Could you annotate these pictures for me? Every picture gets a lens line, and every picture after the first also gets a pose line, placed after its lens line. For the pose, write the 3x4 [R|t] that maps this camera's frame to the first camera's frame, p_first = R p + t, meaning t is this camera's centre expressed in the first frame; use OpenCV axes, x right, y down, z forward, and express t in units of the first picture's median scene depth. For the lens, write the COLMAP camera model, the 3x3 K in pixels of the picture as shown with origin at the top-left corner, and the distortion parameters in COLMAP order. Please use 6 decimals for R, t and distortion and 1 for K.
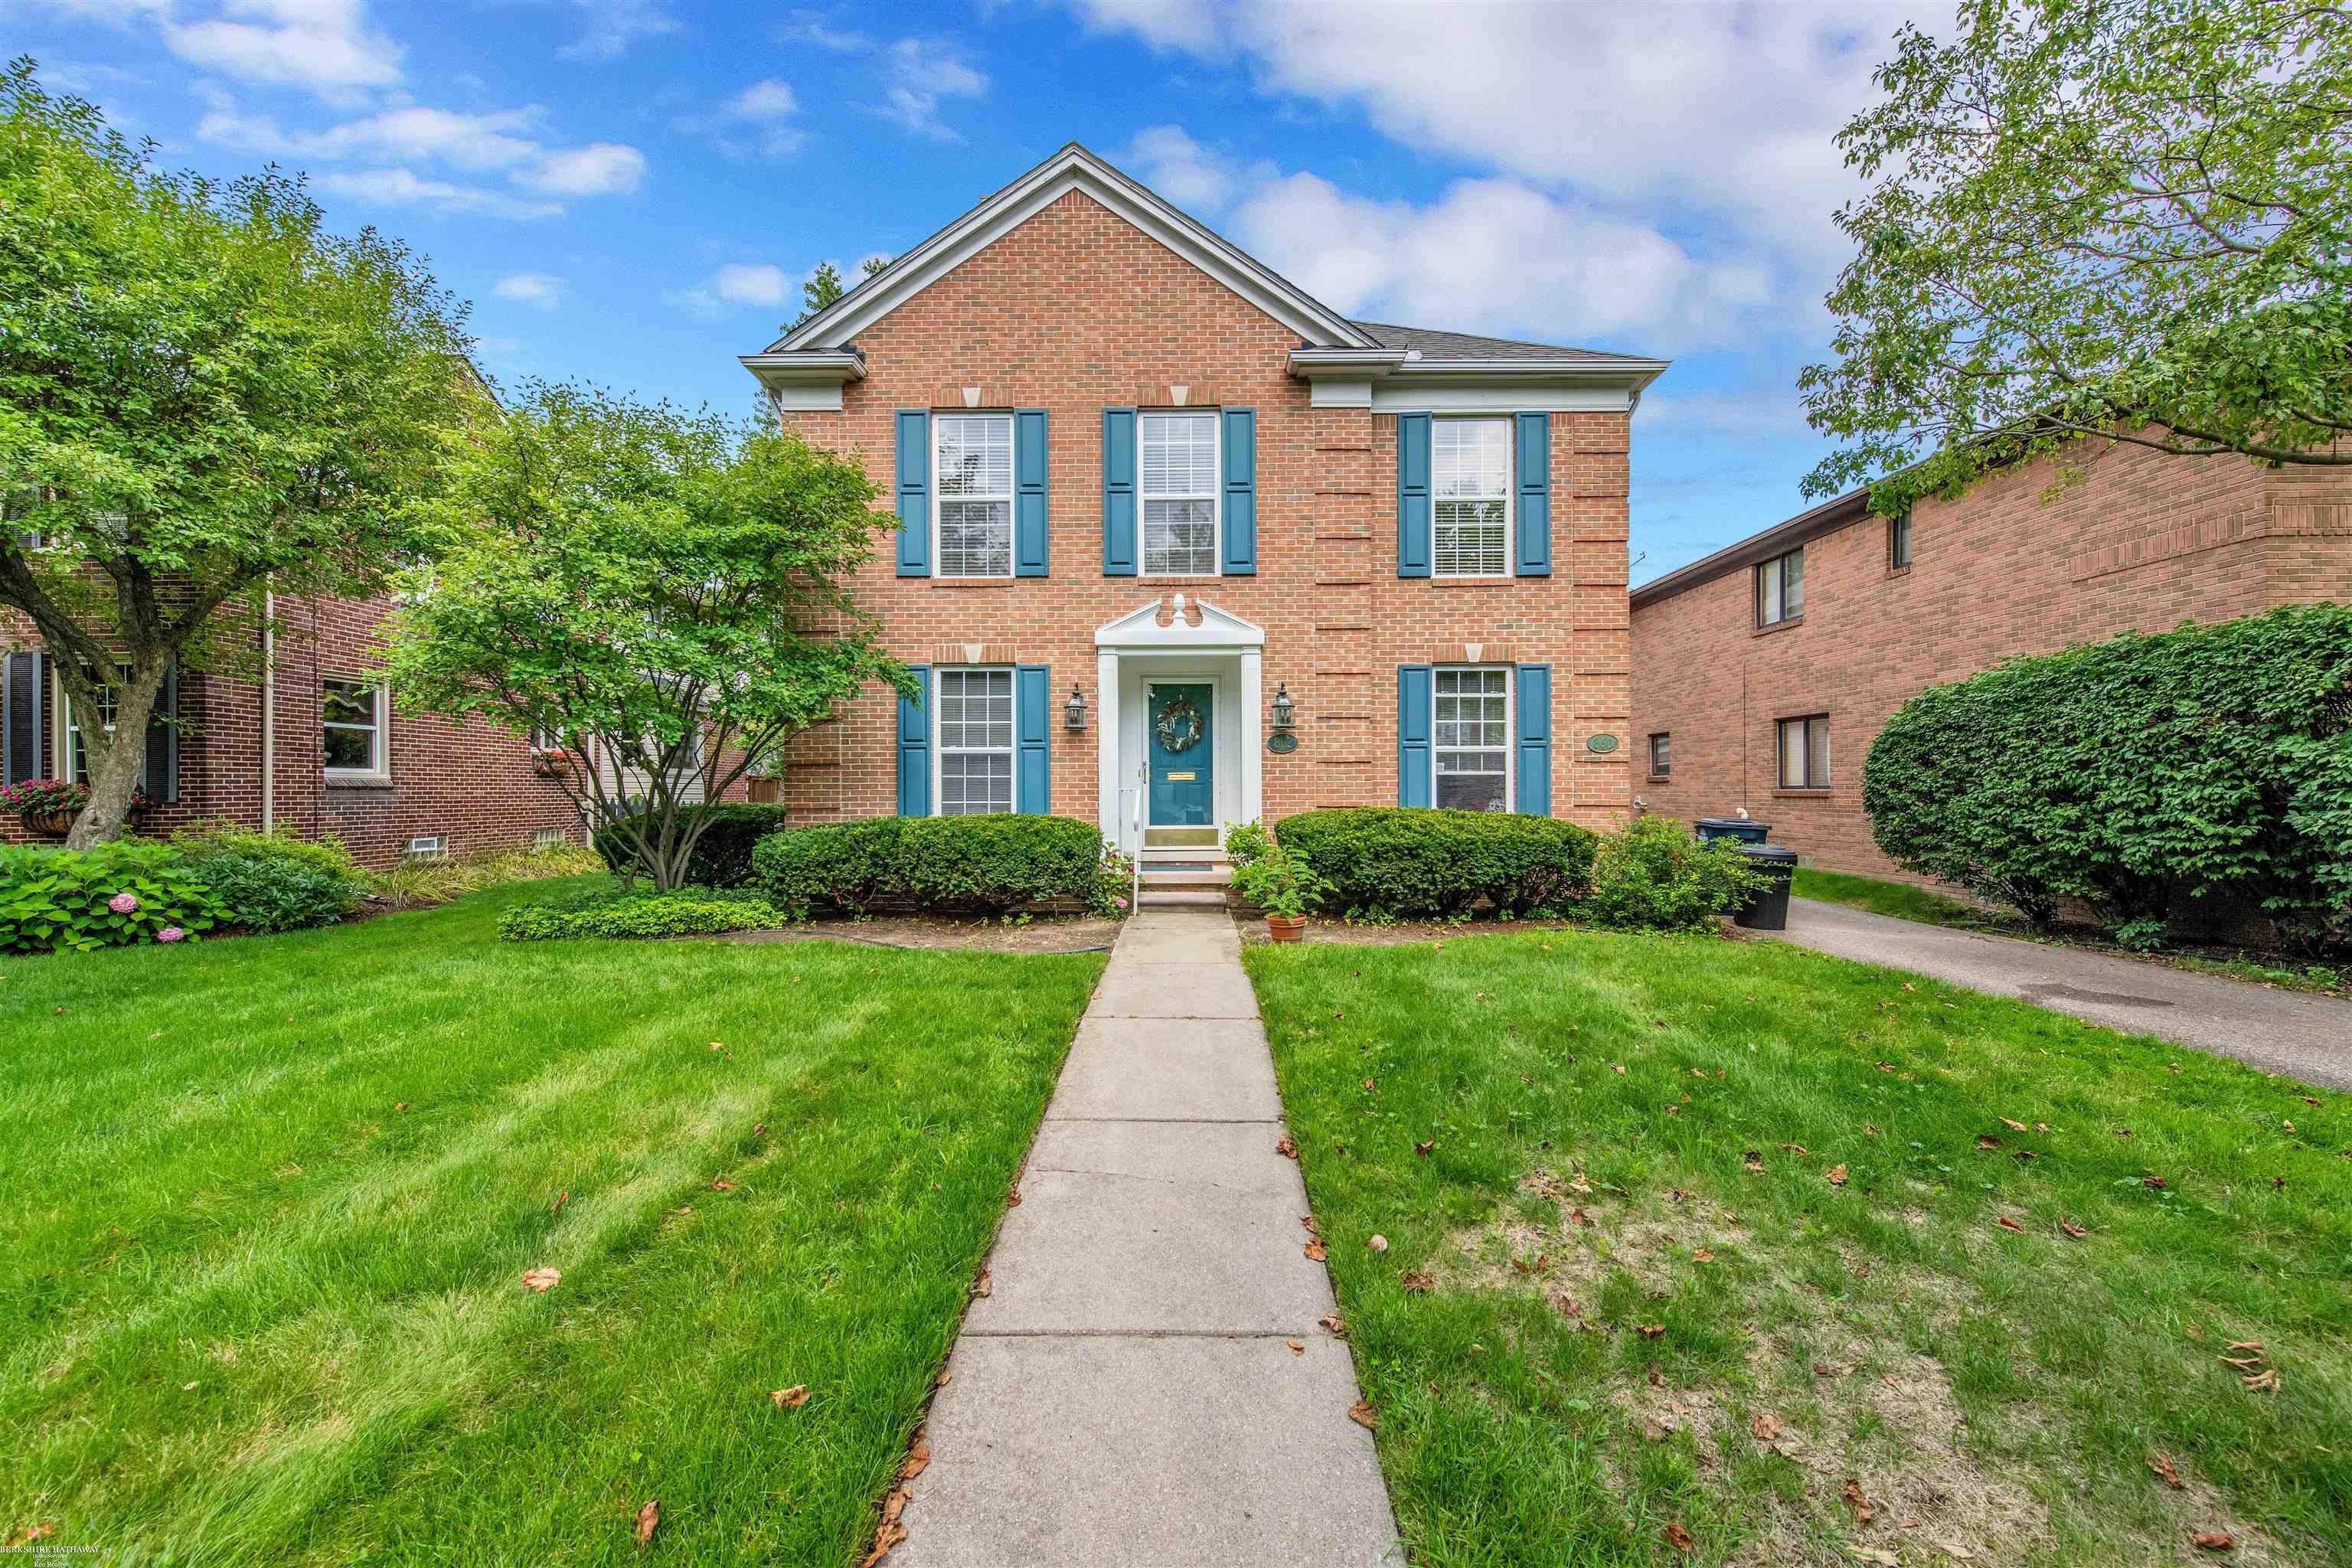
lens RADIAL K [[930.9, 0, 1176.0], [0, 930.9, 784.0], [0, 0, 1]] dist [0.006703, 0.000042]
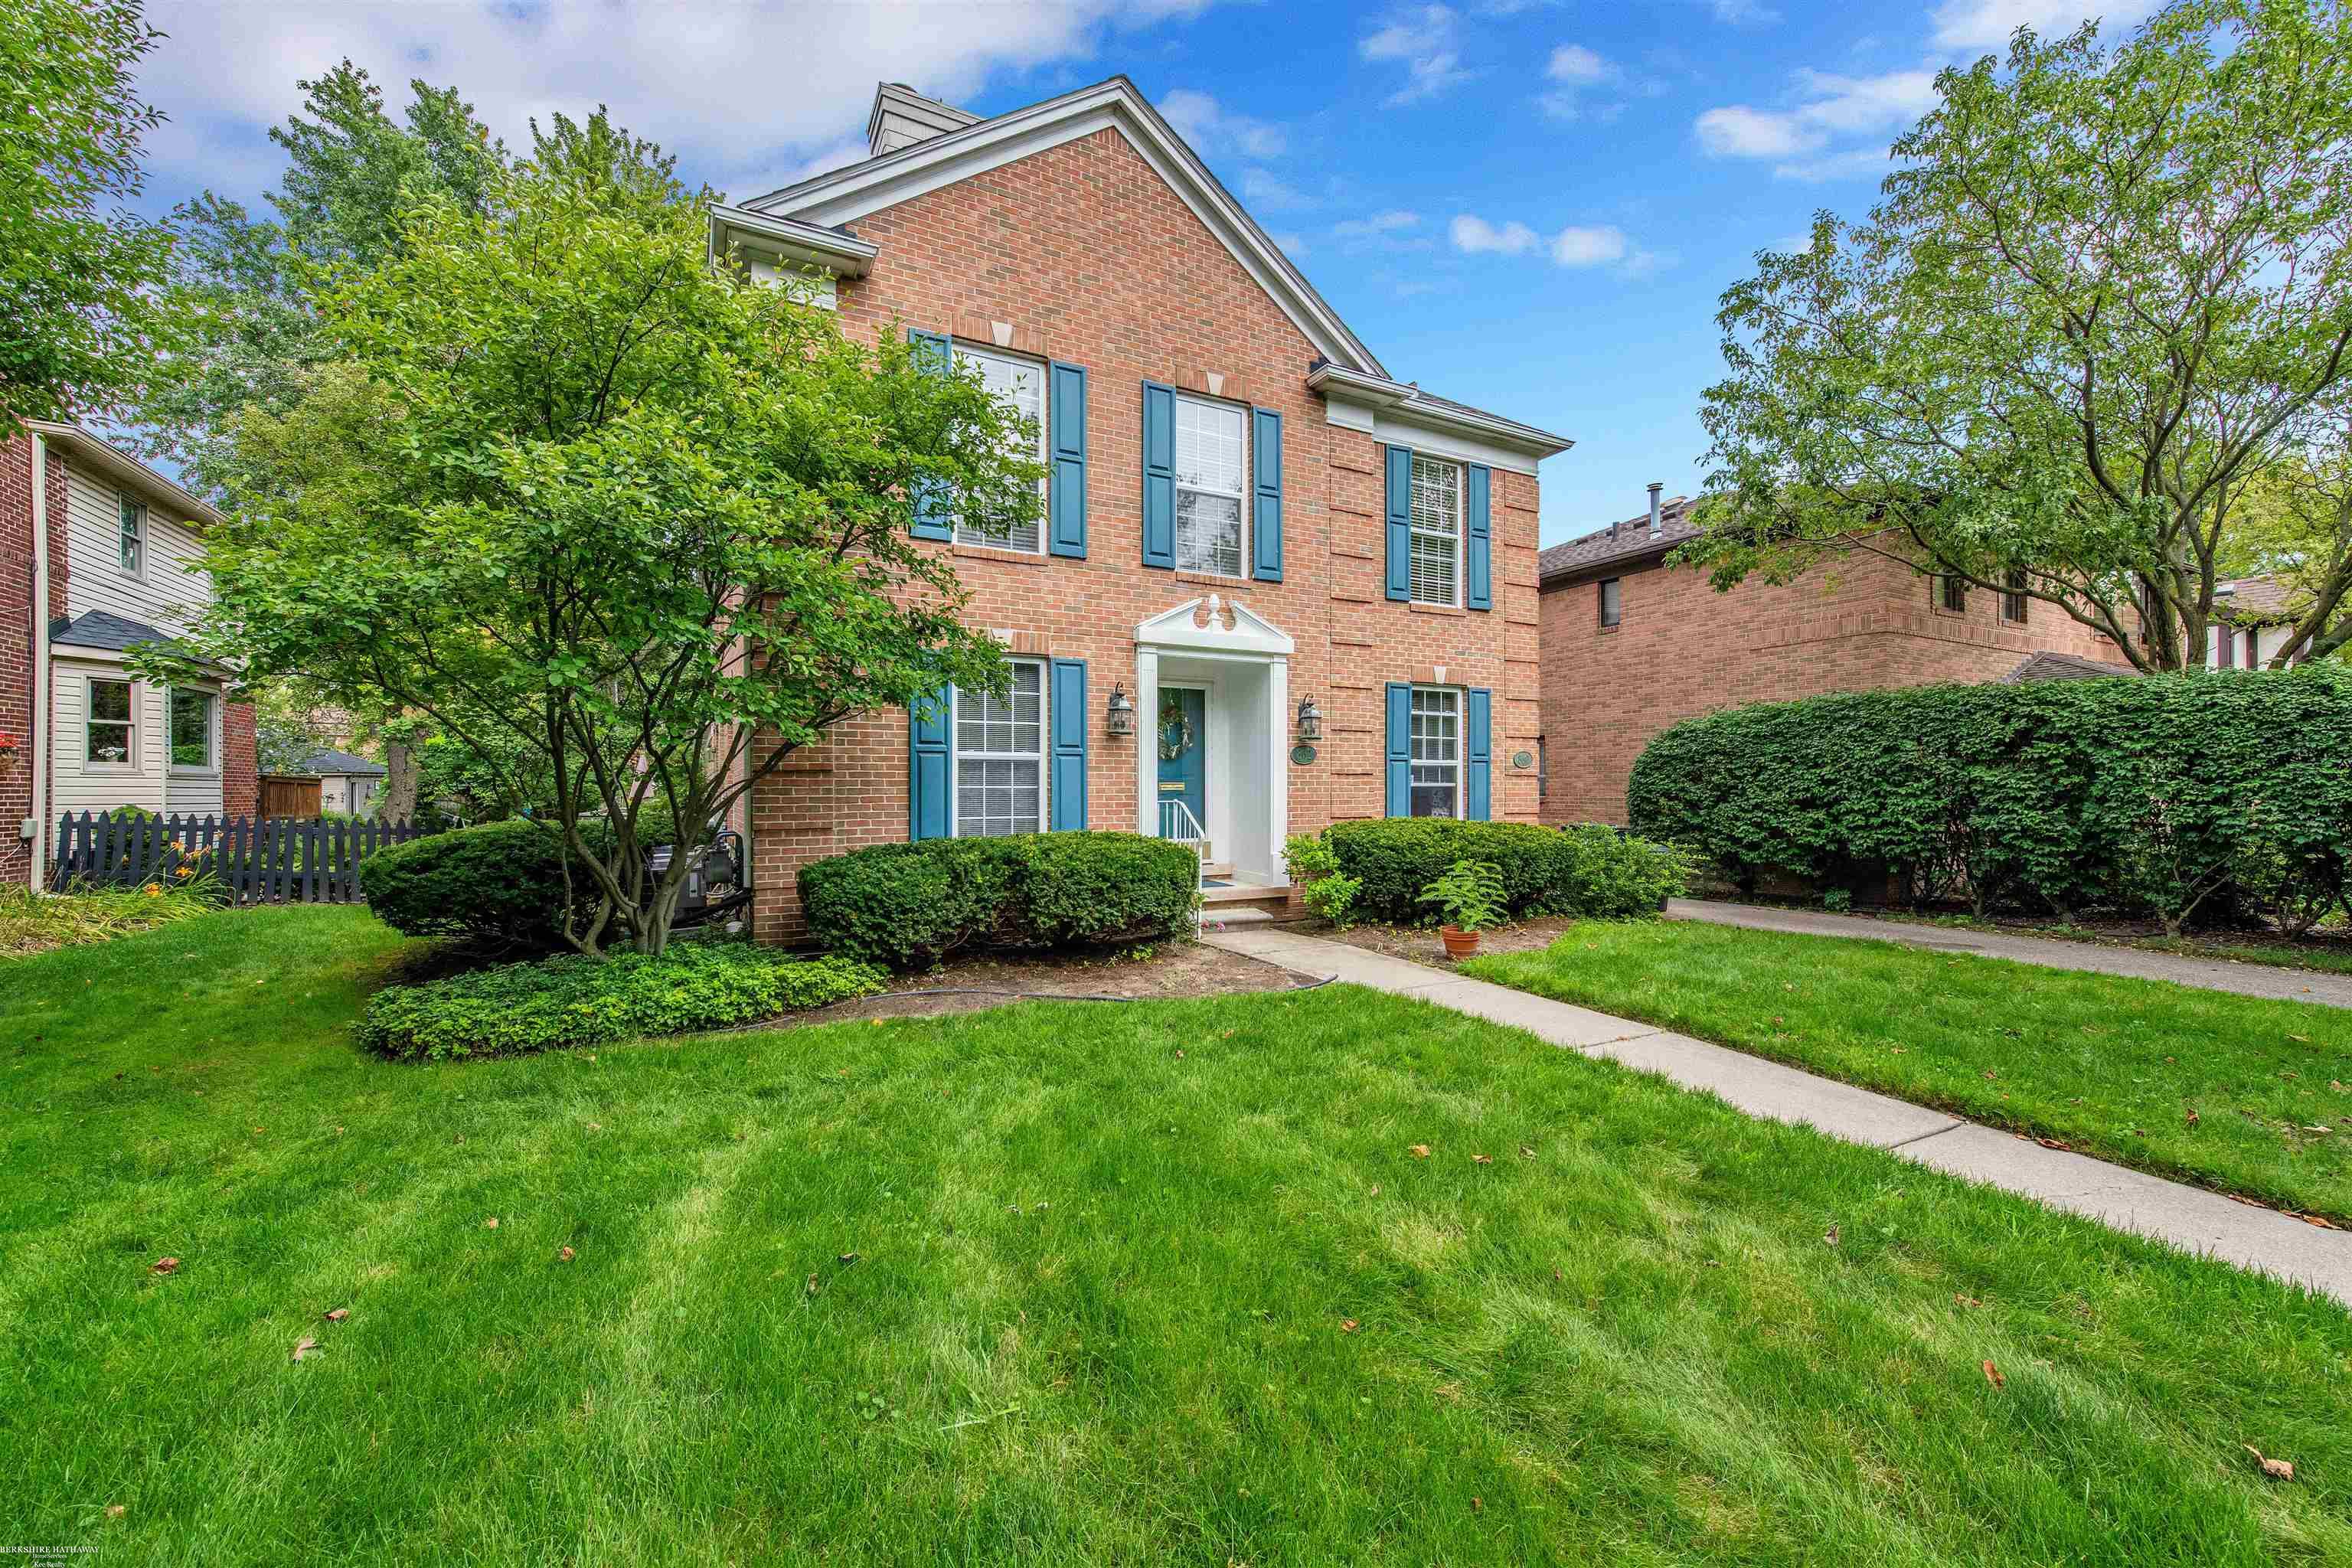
lens RADIAL K [[930.9, 0, 1176.0], [0, 930.9, 784.0], [0, 0, 1]] dist [0.006703, 0.000042]
pose [[0.878922, 0.003820, 0.476949, -0.479398], [-0.003420, 0.999993, -0.001707, -0.010064], [-0.476952, -0.000130, 0.878929, 0.189119]]
